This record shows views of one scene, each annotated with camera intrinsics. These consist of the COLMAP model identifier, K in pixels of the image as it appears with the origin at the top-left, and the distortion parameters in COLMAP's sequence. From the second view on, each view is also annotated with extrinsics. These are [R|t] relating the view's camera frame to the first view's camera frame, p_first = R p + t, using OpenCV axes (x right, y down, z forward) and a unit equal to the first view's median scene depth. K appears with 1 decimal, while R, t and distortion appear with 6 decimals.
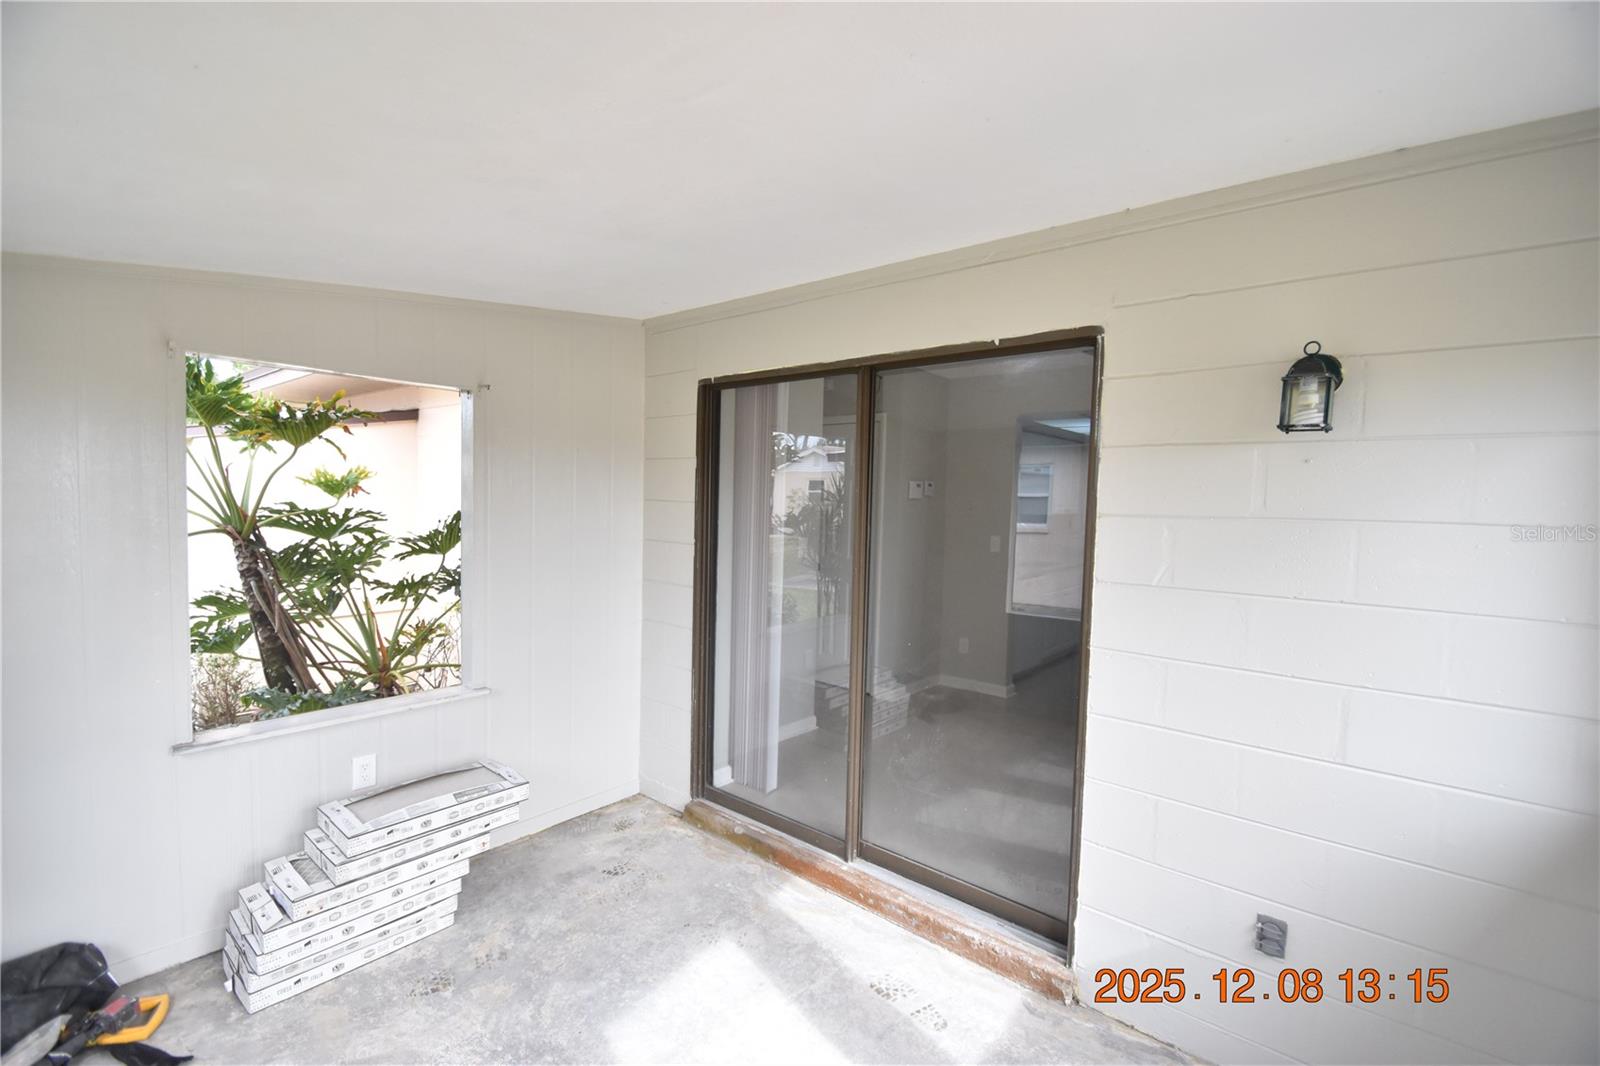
lens RADIAL K [[698.0, 0, 796.3], [0, 698.0, 538.1], [0, 0, 1]] dist [-0.002834, -0.003151]
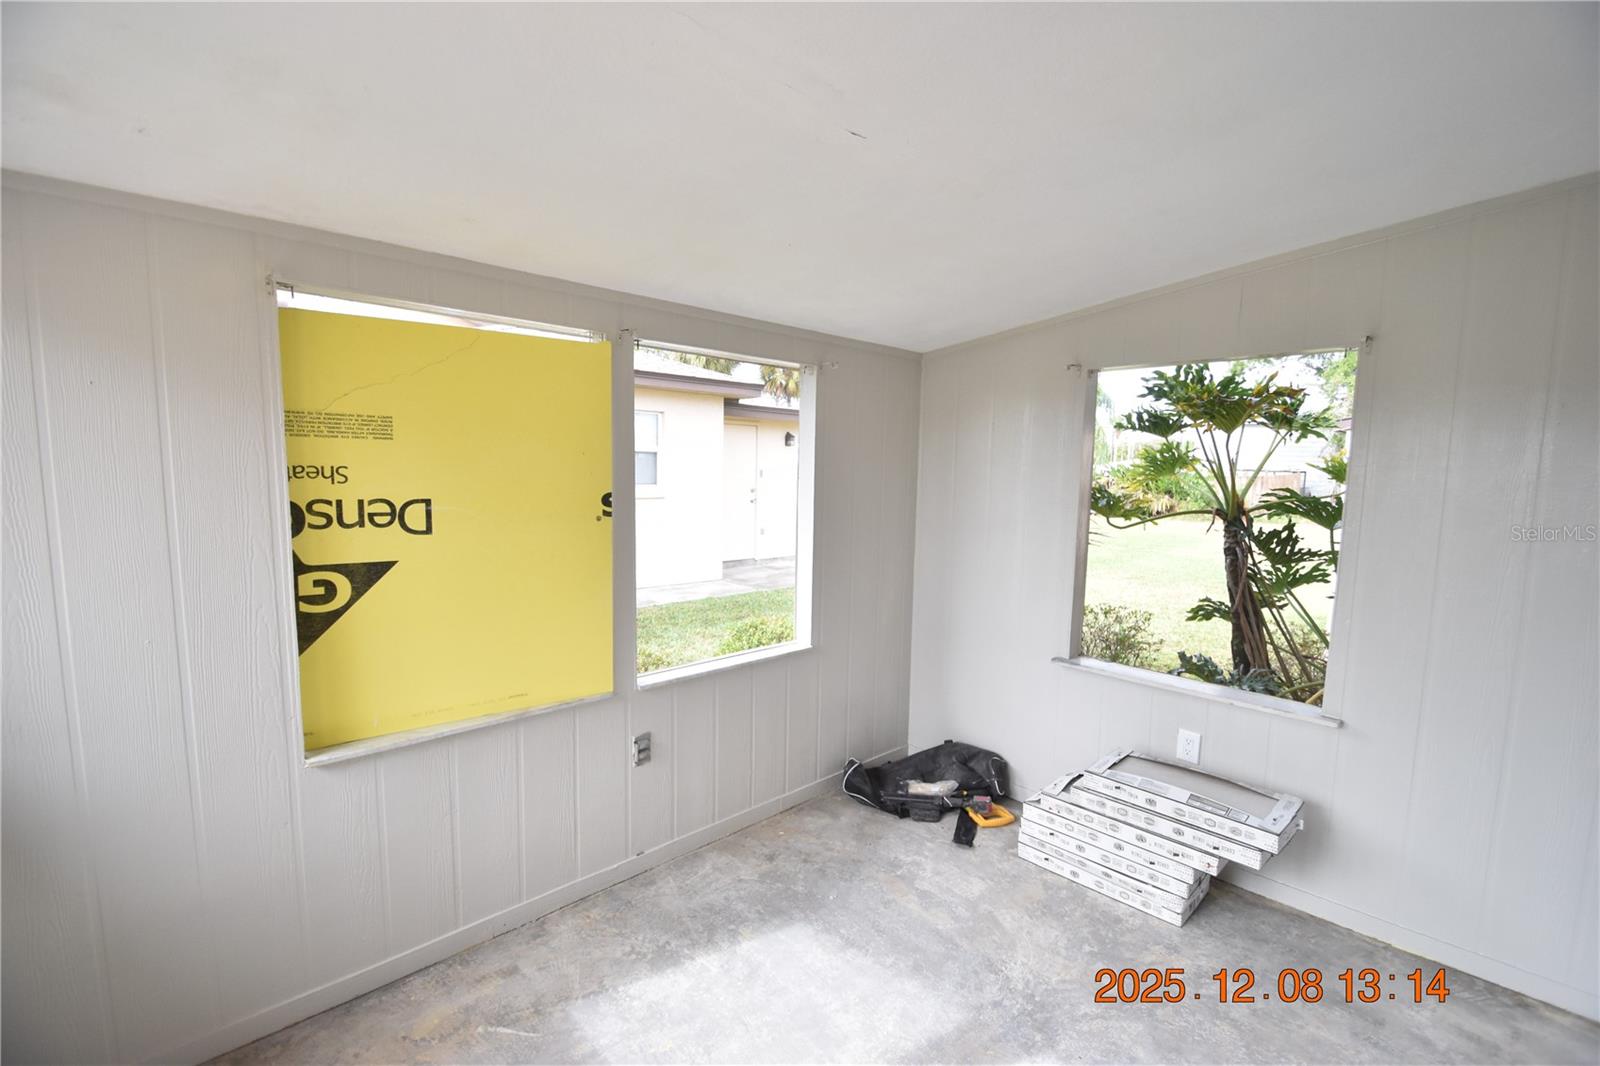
lens RADIAL K [[698.0, 0, 800.7], [0, 698.0, 533.7], [0, 0, 1]] dist [-0.002834, -0.003151]
pose [[-0.103913, 0.069596, -0.992148, 0.479296], [-0.075978, 0.994078, 0.077689, -0.015700], [0.991680, 0.083455, -0.098010, 0.544587]]
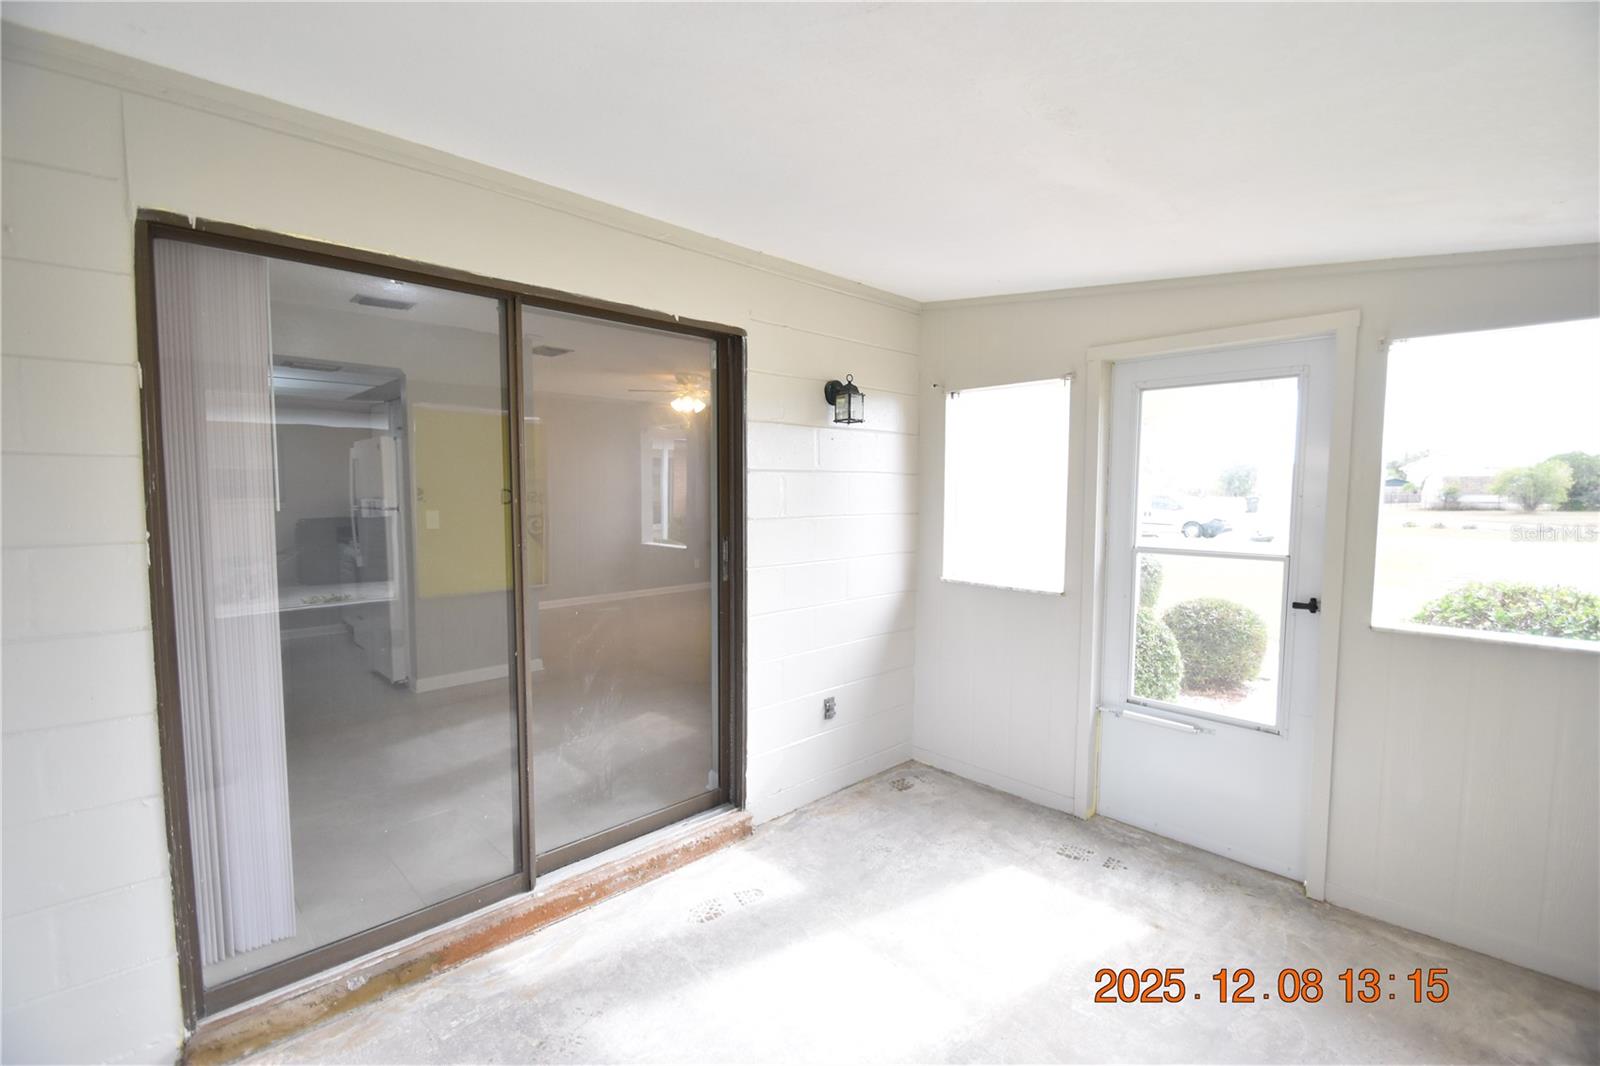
lens RADIAL K [[698.0, 0, 802.6], [0, 698.0, 538.7], [0, 0, 1]] dist [-0.002834, -0.003151]
pose [[0.092788, -0.095274, 0.991117, -0.777093], [0.054119, 0.994423, 0.090525, -0.015992], [-0.994214, 0.045238, 0.097426, 0.648591]]
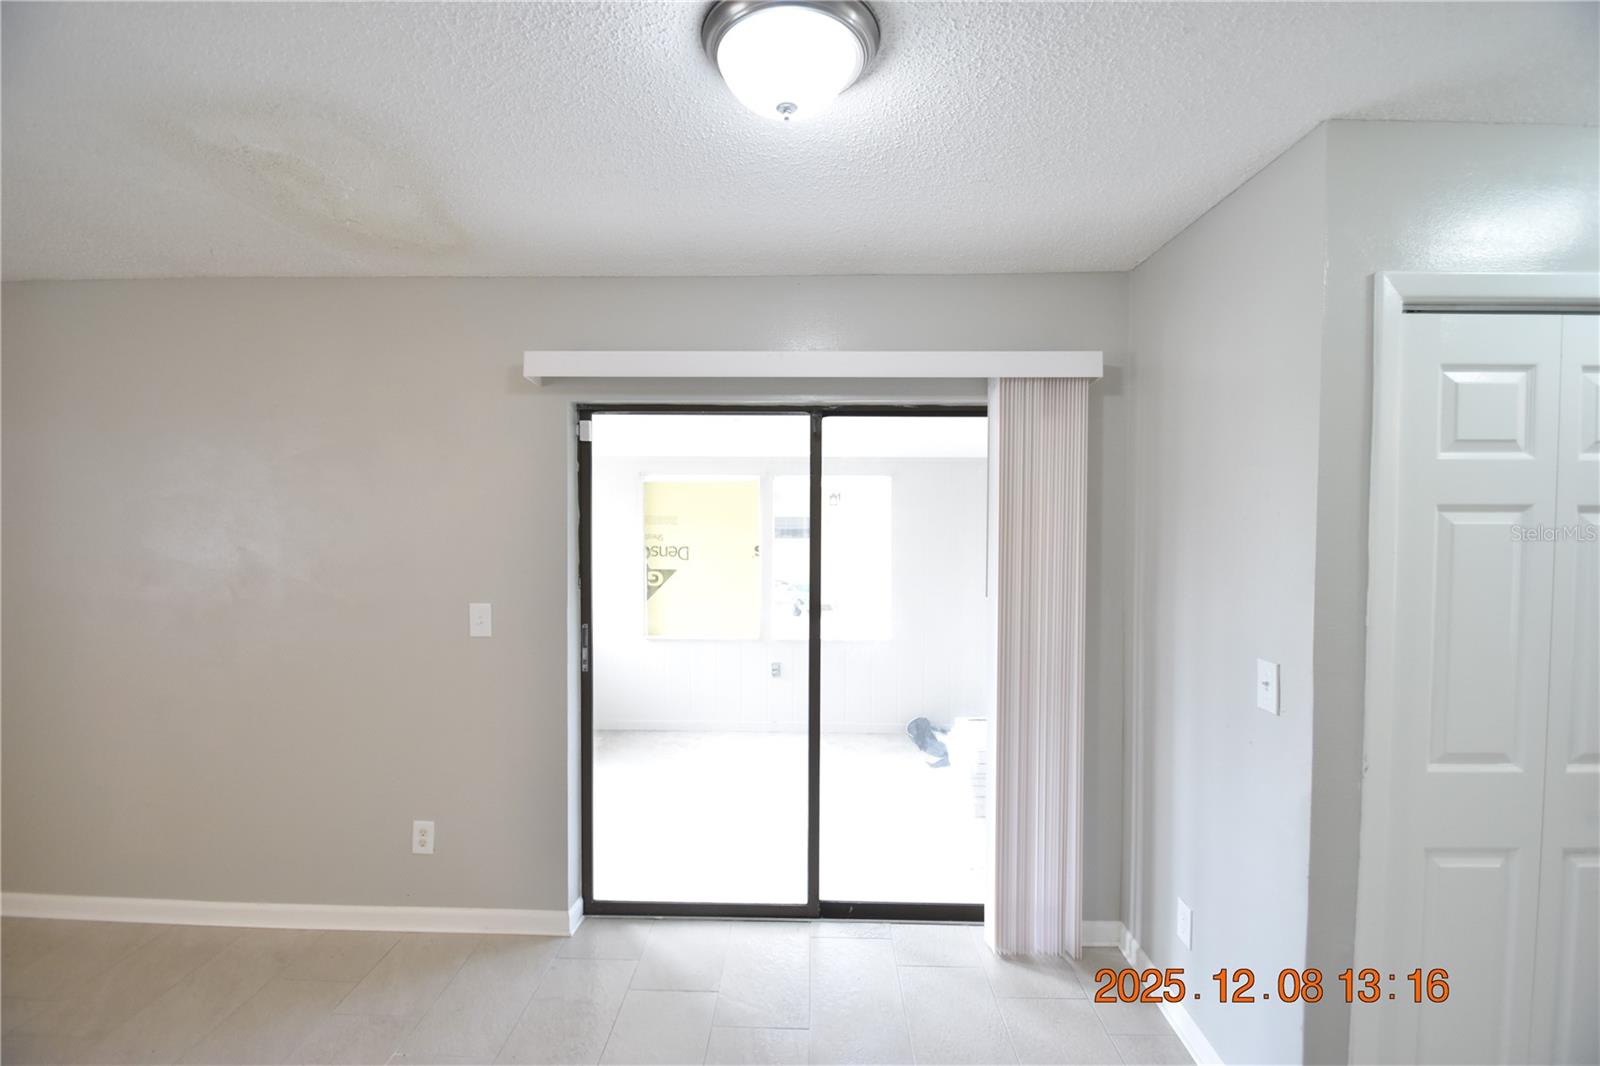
lens RADIAL K [[698.0, 0, 794.3], [0, 698.0, 529.4], [0, 0, 1]] dist [-0.002834, -0.003151]
pose [[-0.778460, -0.017637, -0.627447, 0.810300], [-0.058463, 0.997297, 0.044501, -0.129011], [0.624966, 0.071324, -0.777387, 1.921999]]
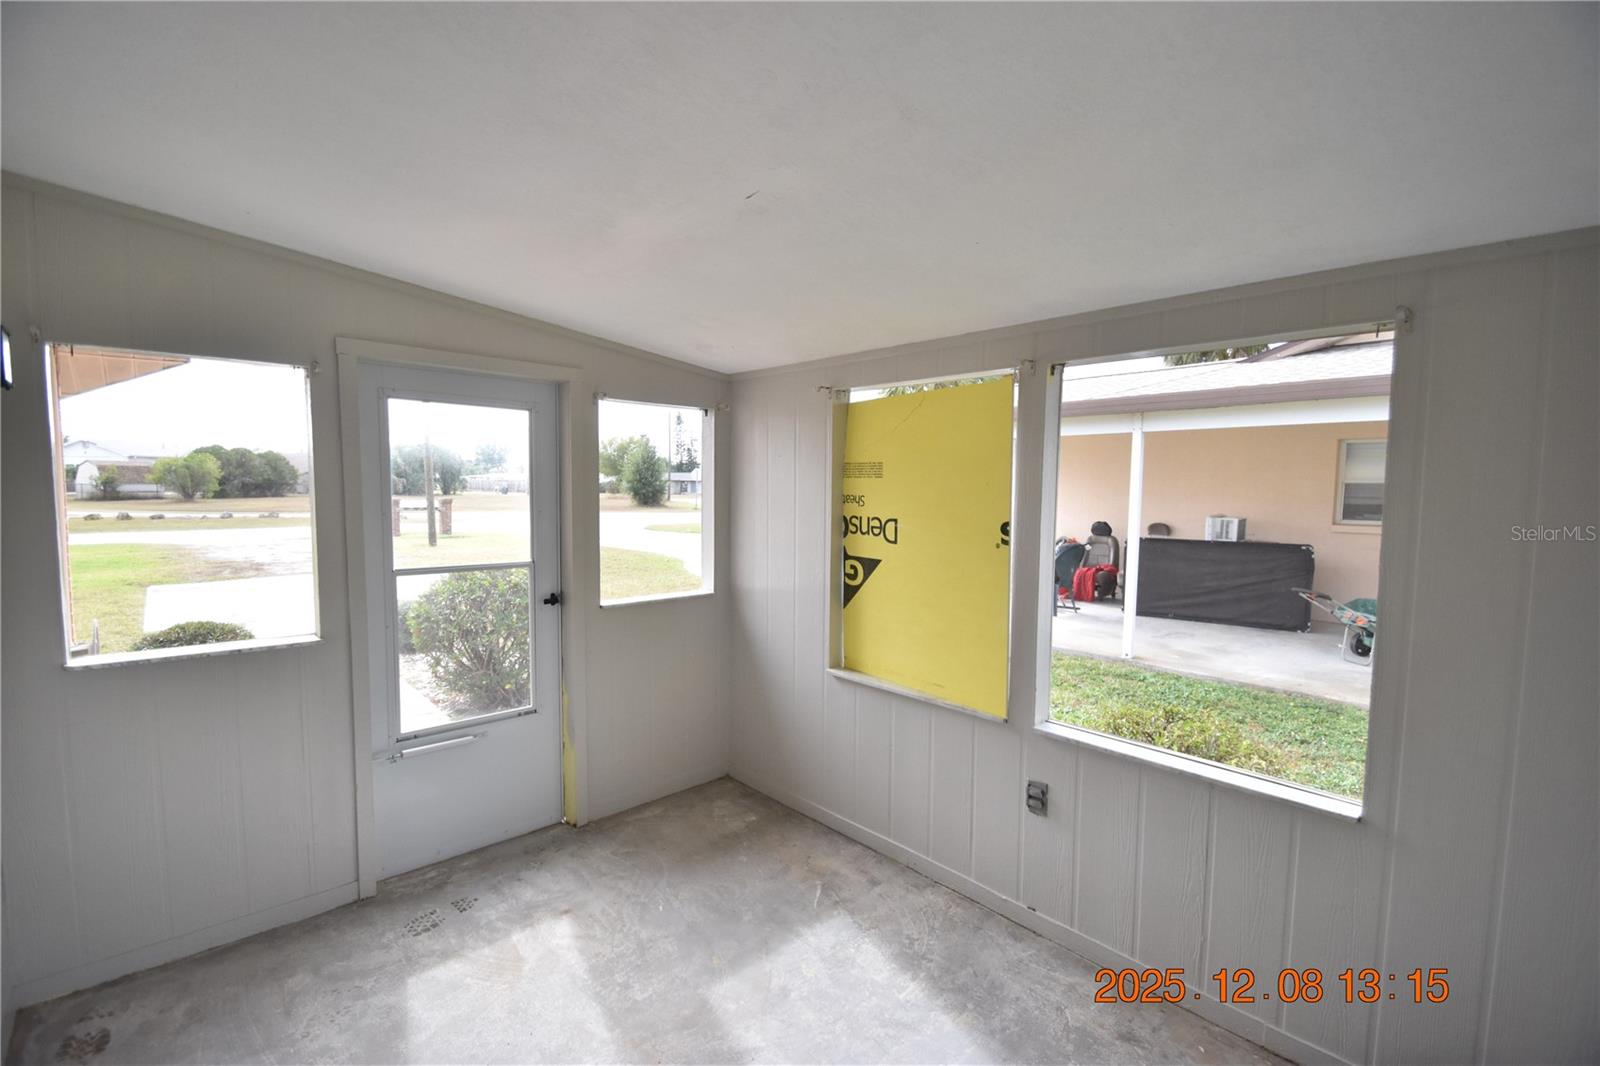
lens RADIAL K [[698.0, 0, 795.1], [0, 698.0, 535.2], [0, 0, 1]] dist [-0.002834, -0.003151]
pose [[-0.991674, -0.045120, 0.120614, -0.275610], [-0.029869, 0.991659, 0.125384, -0.073020], [-0.125265, 0.120737, -0.984749, 1.195640]]
